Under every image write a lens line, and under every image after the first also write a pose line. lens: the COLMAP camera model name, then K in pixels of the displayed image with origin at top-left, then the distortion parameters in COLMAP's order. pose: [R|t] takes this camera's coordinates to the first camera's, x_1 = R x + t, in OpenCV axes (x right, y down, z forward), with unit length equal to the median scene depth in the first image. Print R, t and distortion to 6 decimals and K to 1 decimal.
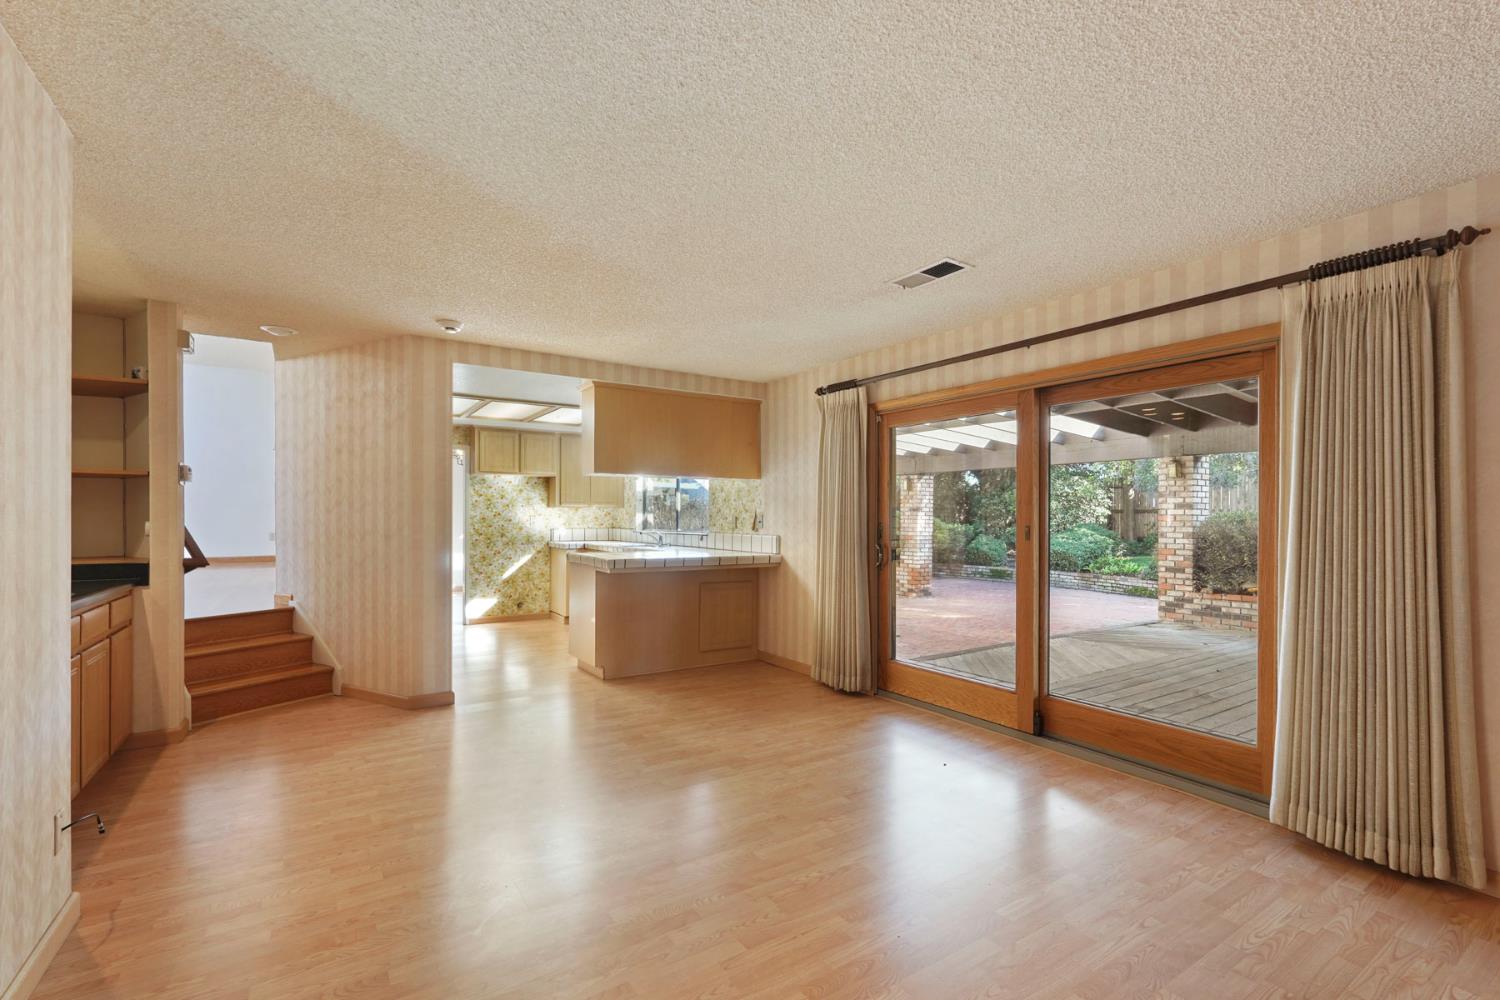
lens RADIAL K [[678.0, 0, 748.8], [0, 678.0, 507.2], [0, 0, 1]] dist [-0.001521, 0.000459]
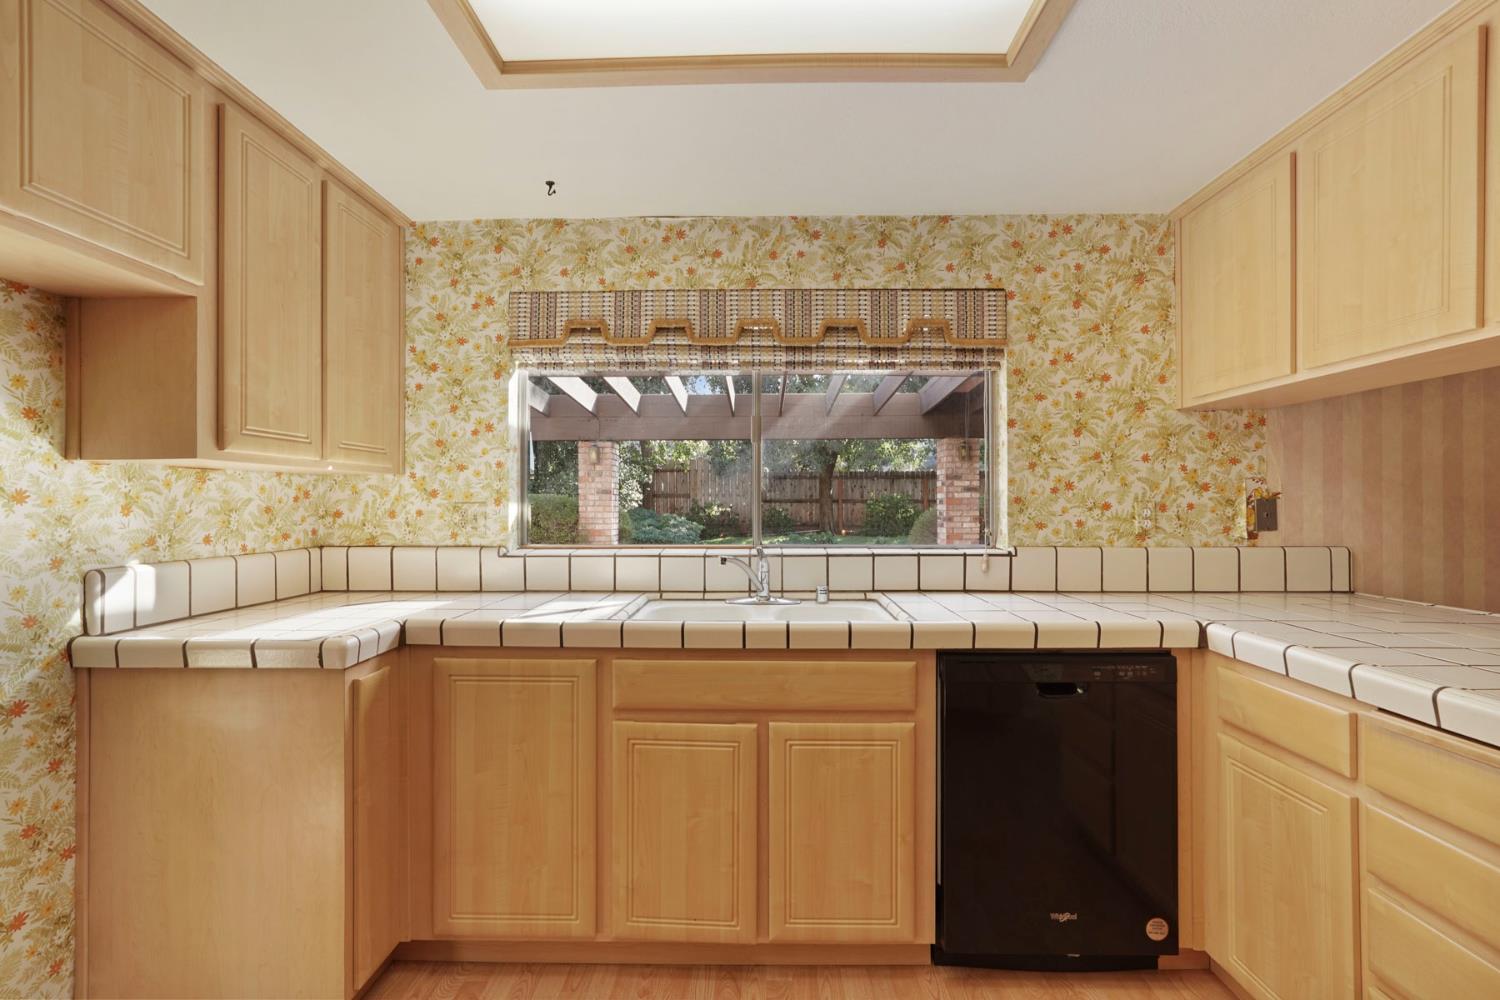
lens RADIAL K [[662.9, 0, 750.0], [0, 662.9, 500.0], [0, 0, 1]] dist [-0.023663, 0.013849]
pose [[0.545535, -0.001070, 0.838087, -0.350125], [-0.007509, 0.999953, 0.006165, 0.009629], [-0.838054, -0.009656, 0.545502, 0.757208]]
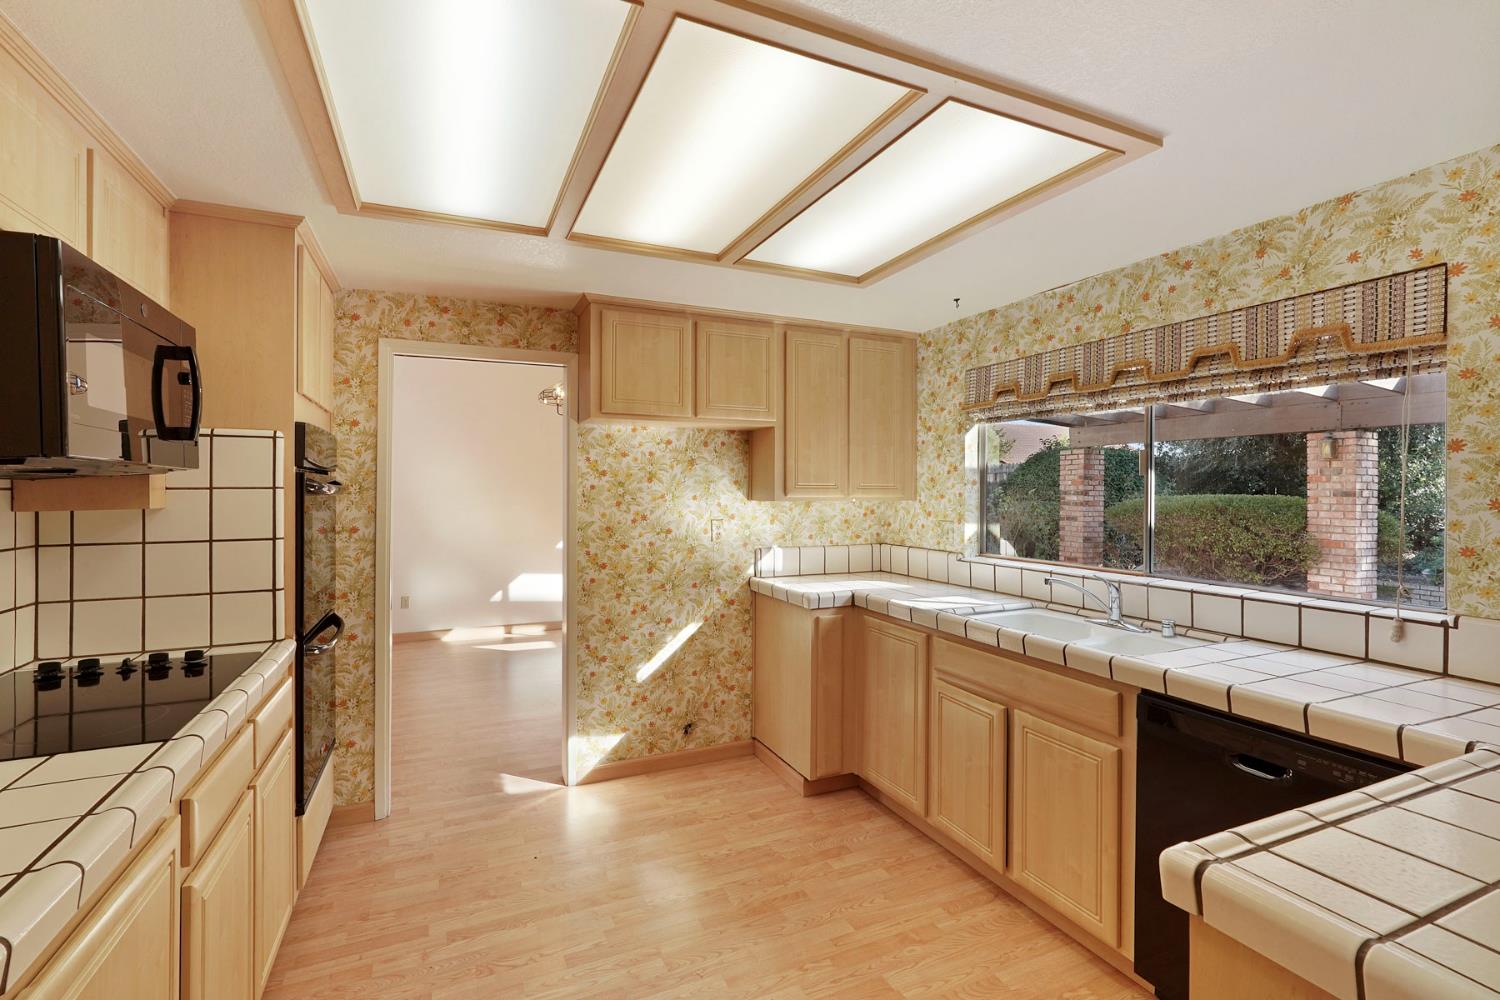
lens RADIAL K [[680.6, 0, 753.2], [0, 680.6, 485.2], [0, 0, 1]] dist [-0.001918, 0.000124]
pose [[0.991723, -0.000750, -0.128391, -0.240950], [0.001660, 0.999974, 0.006977, -0.012113], [0.128382, -0.007133, 0.991699, 0.577082]]
